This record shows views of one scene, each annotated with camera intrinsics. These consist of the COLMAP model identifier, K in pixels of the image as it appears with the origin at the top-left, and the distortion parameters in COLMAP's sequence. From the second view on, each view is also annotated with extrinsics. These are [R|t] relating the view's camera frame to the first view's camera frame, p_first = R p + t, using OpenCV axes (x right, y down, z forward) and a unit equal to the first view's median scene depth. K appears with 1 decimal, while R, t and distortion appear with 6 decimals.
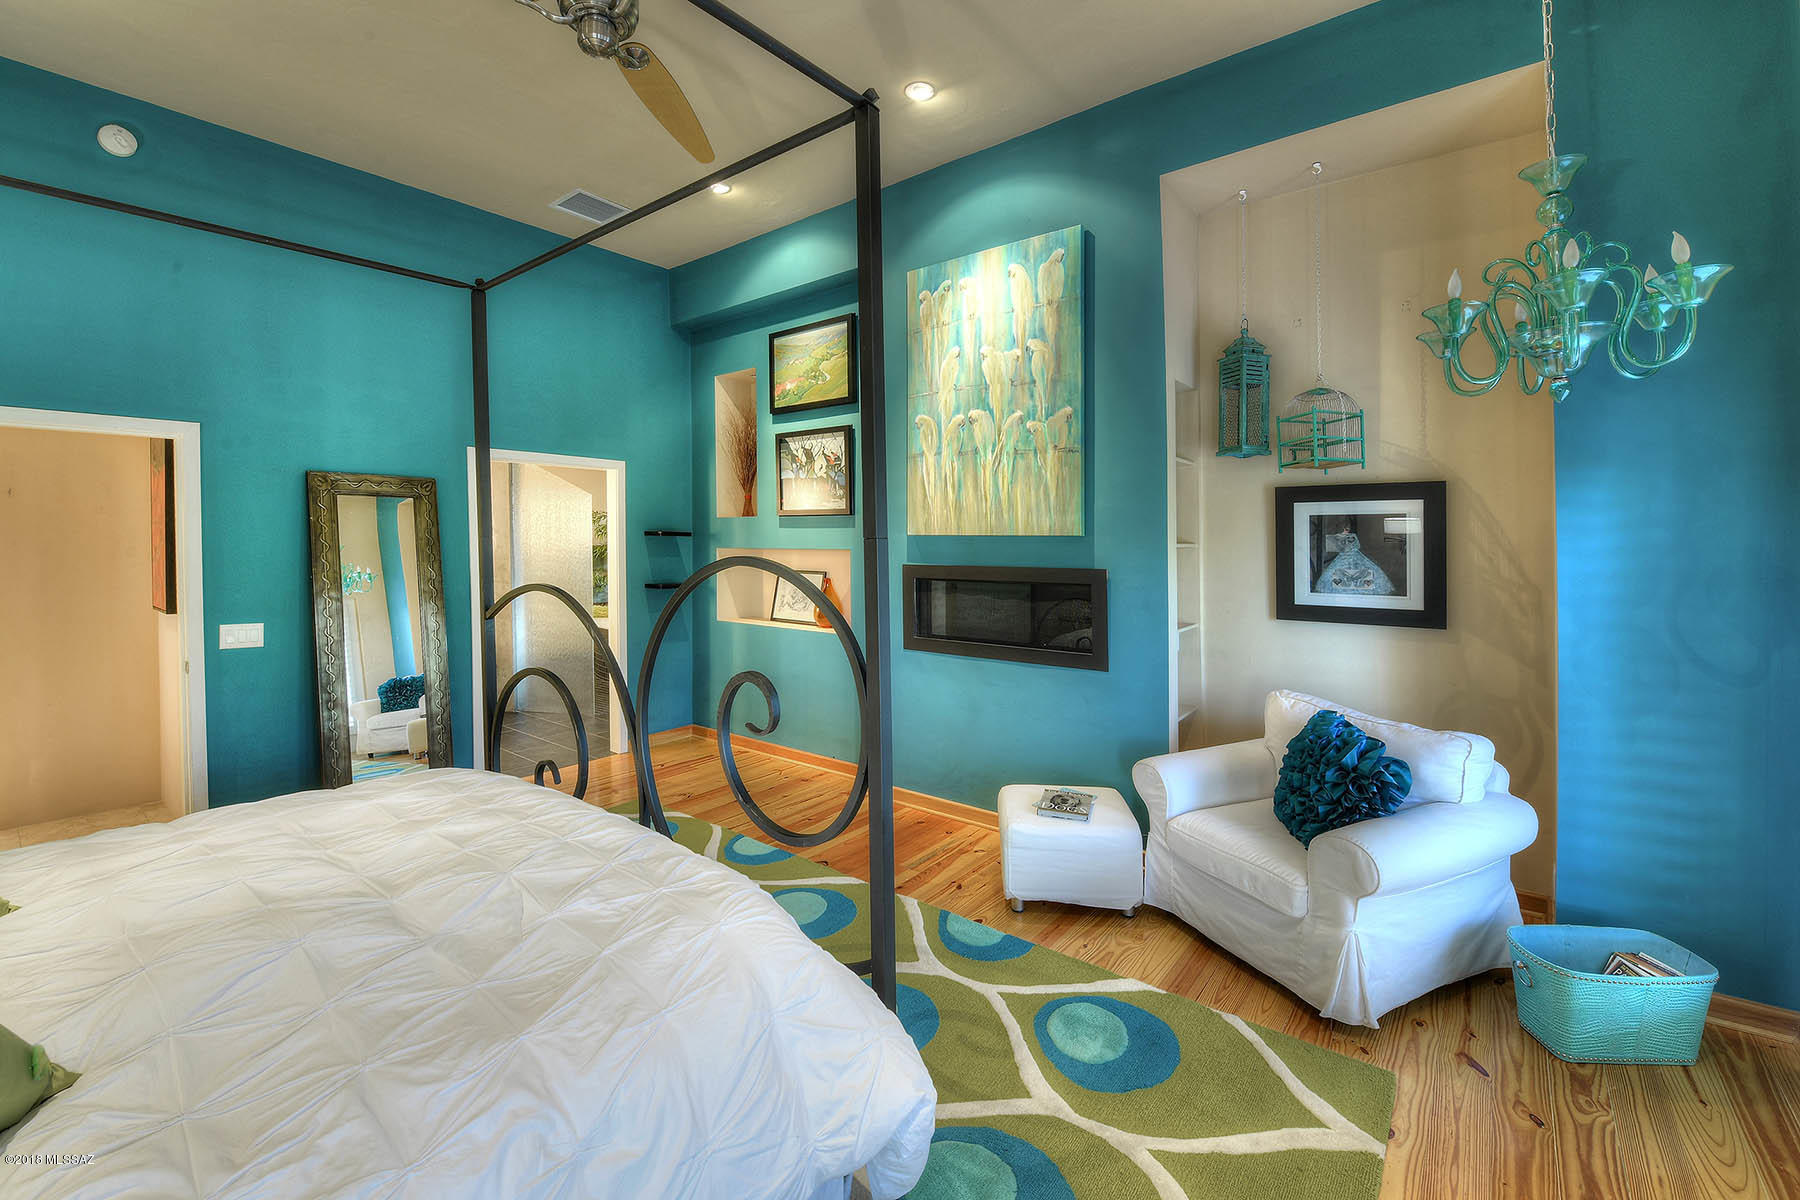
lens RADIAL K [[779.2, 0, 855.8], [0, 779.2, 547.0], [0, 0, 1]] dist [-0.001226, -0.000441]
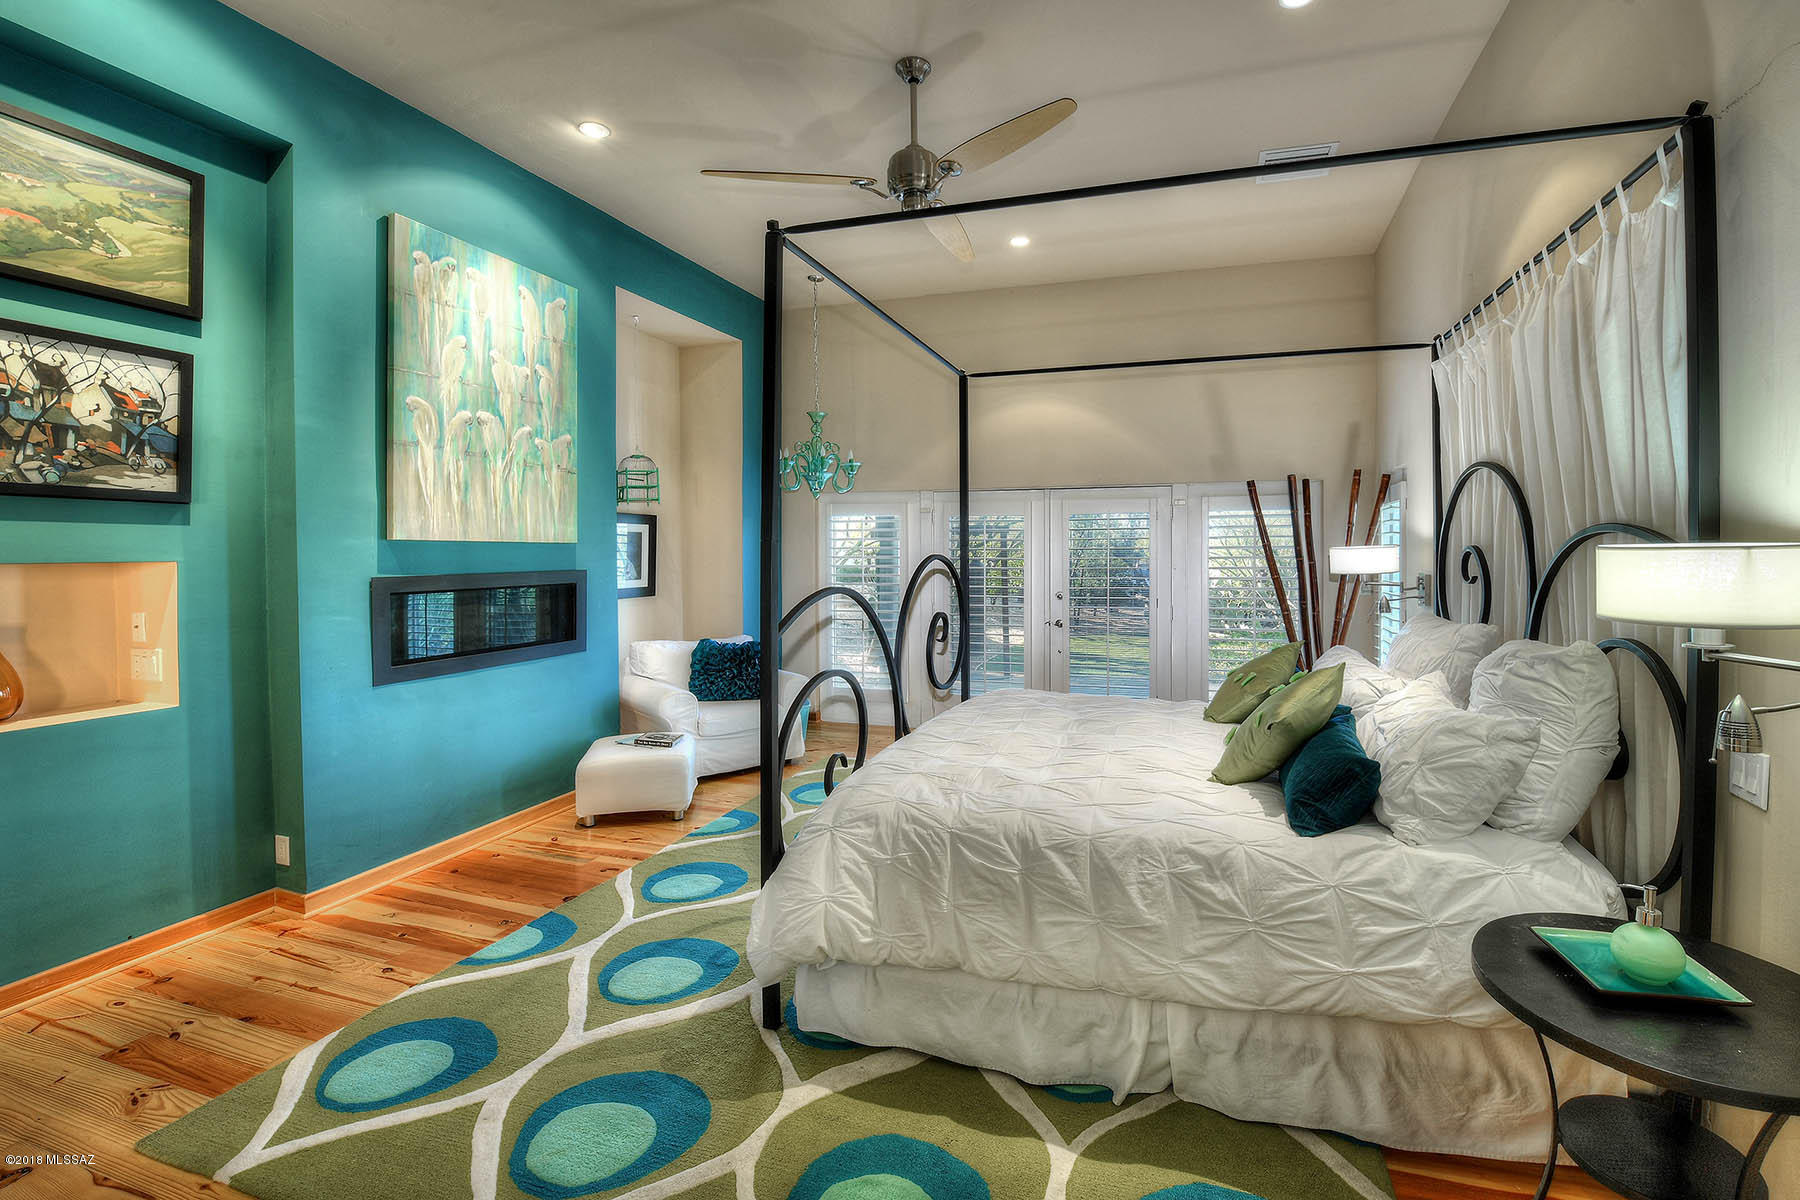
lens RADIAL K [[779.2, 0, 926.7], [0, 779.2, 544.9], [0, 0, 1]] dist [-0.001226, -0.000441]
pose [[-0.364549, 0.008103, 0.931149, -0.952272], [0.014426, 0.999891, -0.003054, 0.000009], [-0.931073, 0.012320, -0.364626, 0.851655]]
